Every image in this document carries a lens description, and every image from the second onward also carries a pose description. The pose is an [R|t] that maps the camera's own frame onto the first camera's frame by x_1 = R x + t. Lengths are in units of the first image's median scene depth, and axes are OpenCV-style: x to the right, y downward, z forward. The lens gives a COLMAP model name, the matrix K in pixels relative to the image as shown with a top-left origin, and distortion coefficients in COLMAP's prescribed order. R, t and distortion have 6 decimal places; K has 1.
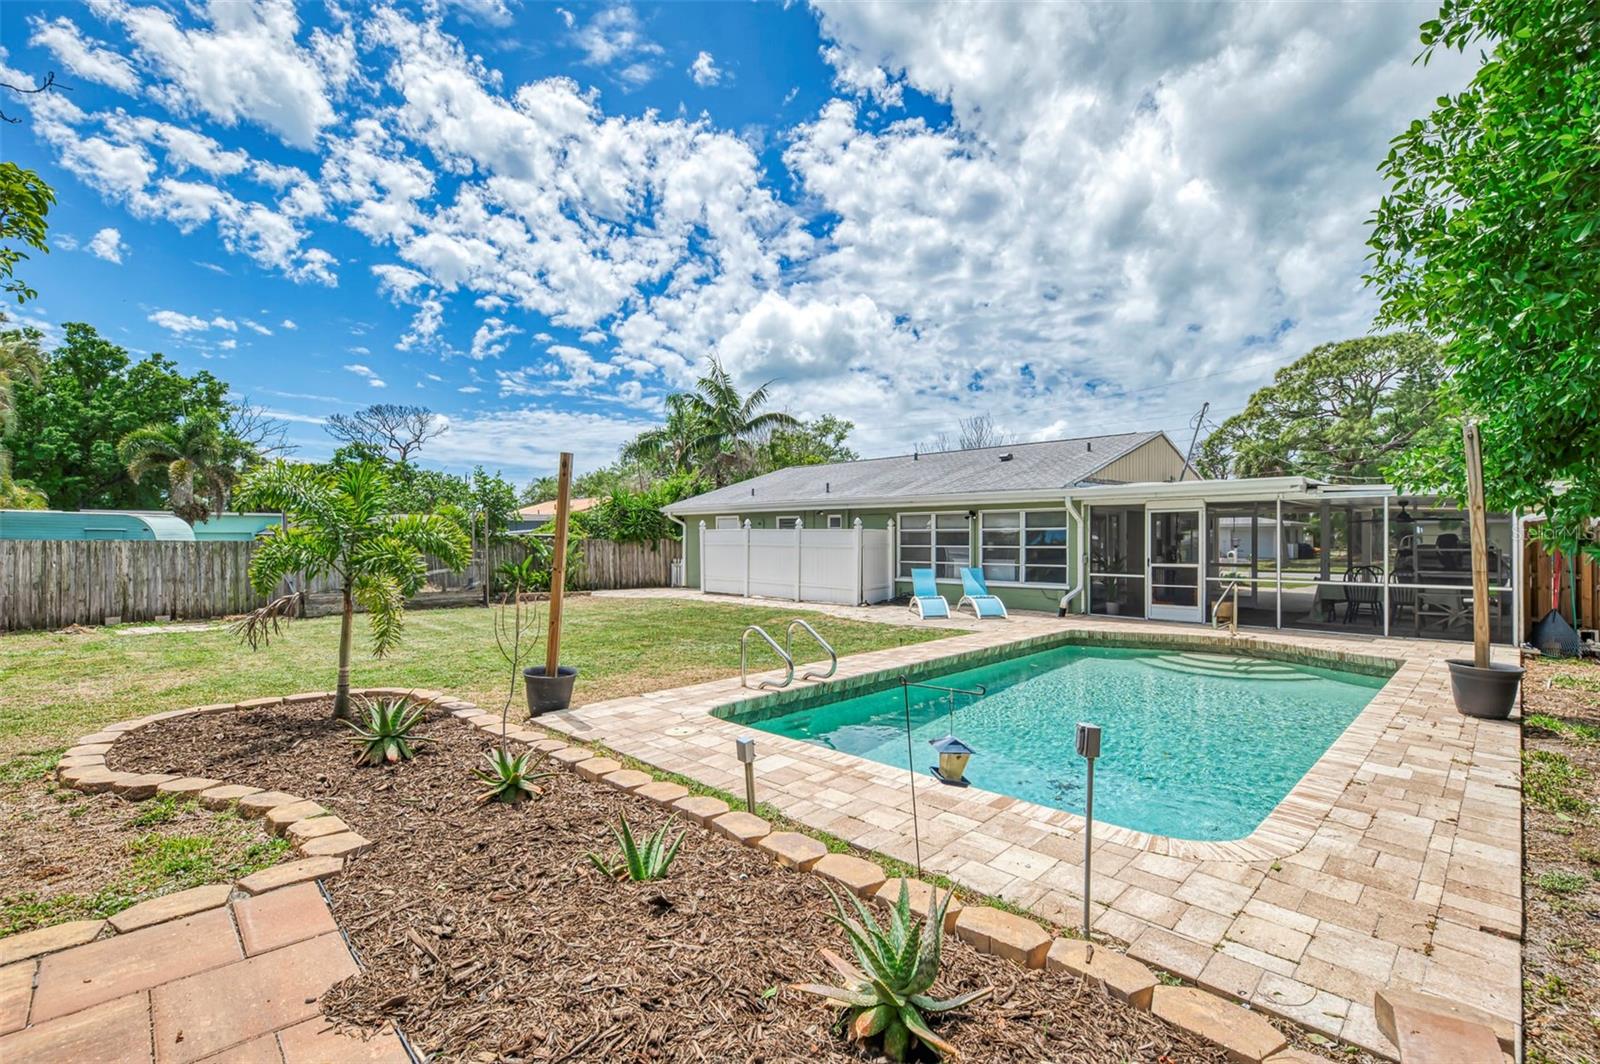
lens RADIAL K [[723.1, 0, 799.0], [0, 723.1, 538.4], [0, 0, 1]] dist [0.000950, 0.000018]
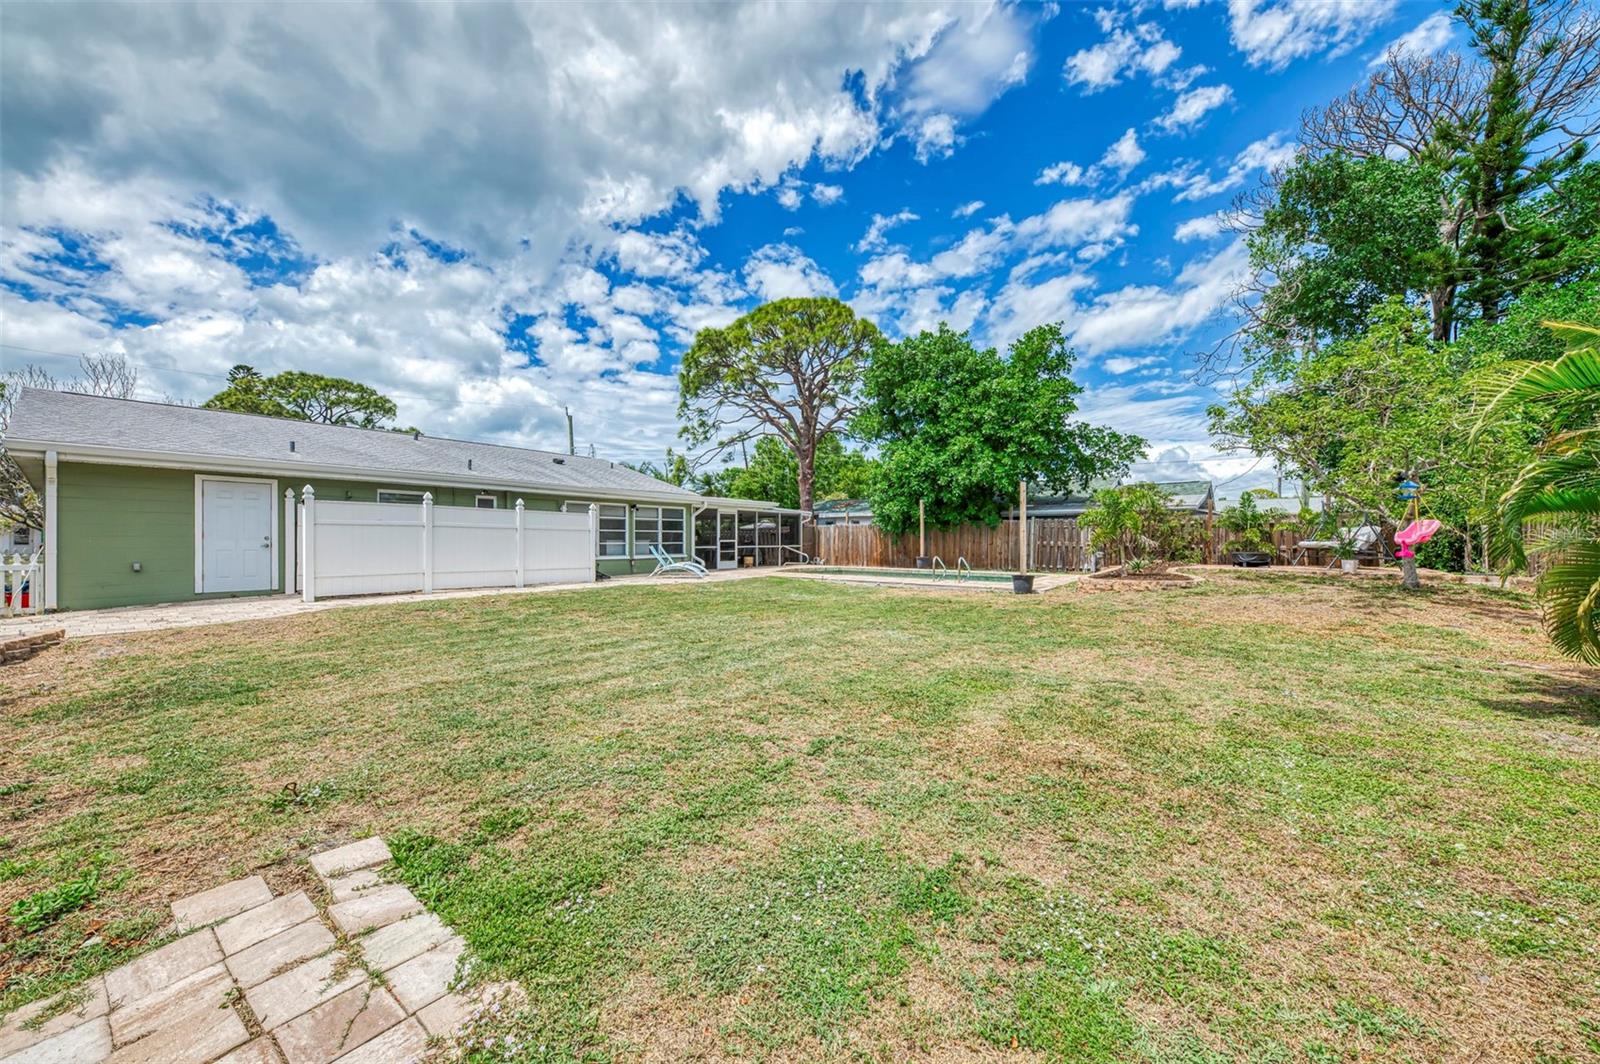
lens RADIAL K [[587.2, 0, 808.9], [0, 587.2, 535.9], [0, 0, 1]] dist [-0.001665, -0.000163]
pose [[-0.122652, -0.002038, 0.992448, -0.966615], [-0.013473, 0.999909, 0.000388, 0.017838], [-0.992358, -0.013324, -0.122669, 0.864475]]
